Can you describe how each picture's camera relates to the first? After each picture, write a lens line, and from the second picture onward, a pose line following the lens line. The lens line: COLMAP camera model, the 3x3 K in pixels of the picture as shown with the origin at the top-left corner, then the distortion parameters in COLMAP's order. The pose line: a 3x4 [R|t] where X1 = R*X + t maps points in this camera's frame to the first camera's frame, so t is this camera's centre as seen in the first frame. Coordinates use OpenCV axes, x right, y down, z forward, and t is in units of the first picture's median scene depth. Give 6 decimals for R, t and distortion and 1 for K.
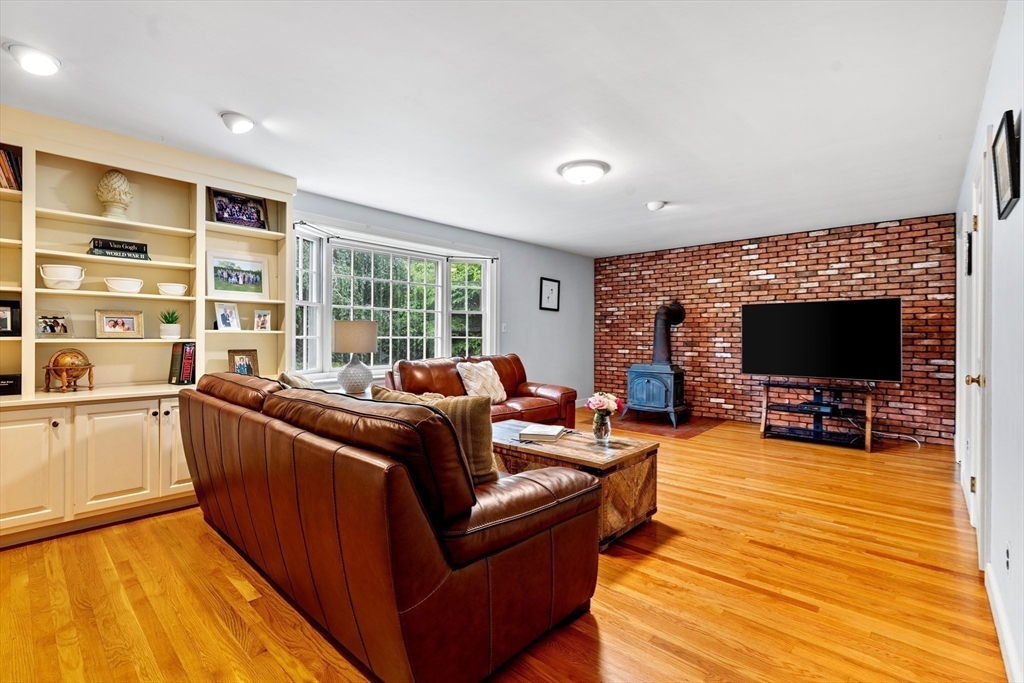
lens RADIAL K [[455.8, 0, 505.5], [0, 455.8, 335.8], [0, 0, 1]] dist [-0.001790, 0.000114]
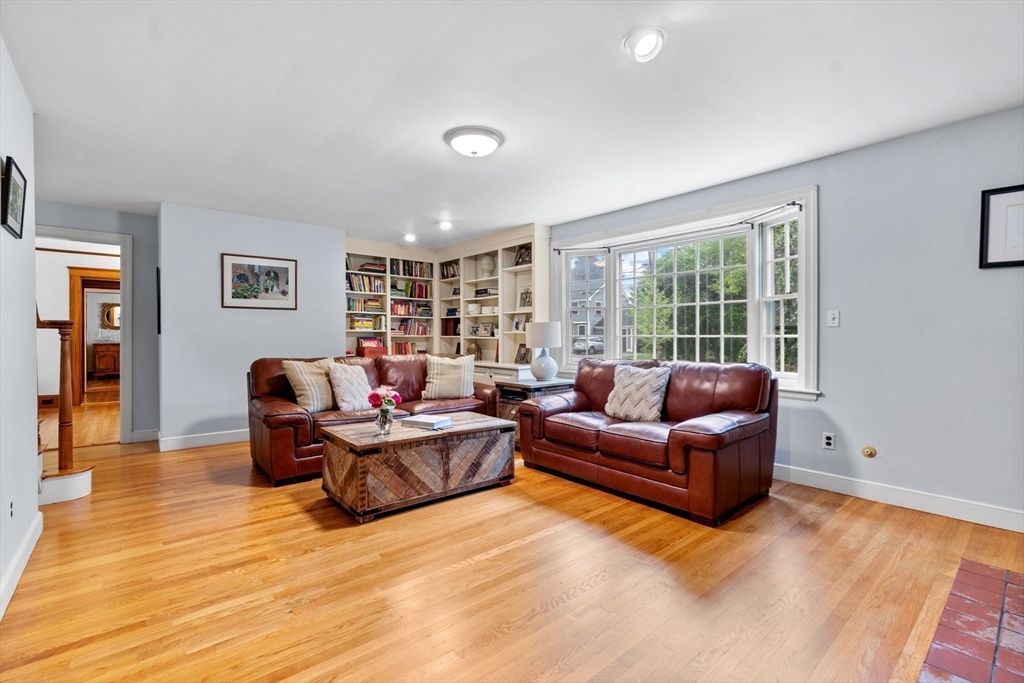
lens RADIAL K [[455.8, 0, 505.5], [0, 455.8, 335.8], [0, 0, 1]] dist [-0.001790, 0.000114]
pose [[-0.127573, -0.003353, -0.991824, 1.331931], [-0.000190, 0.999994, -0.003356, 0.011775], [0.991829, -0.000239, -0.127573, 1.536357]]
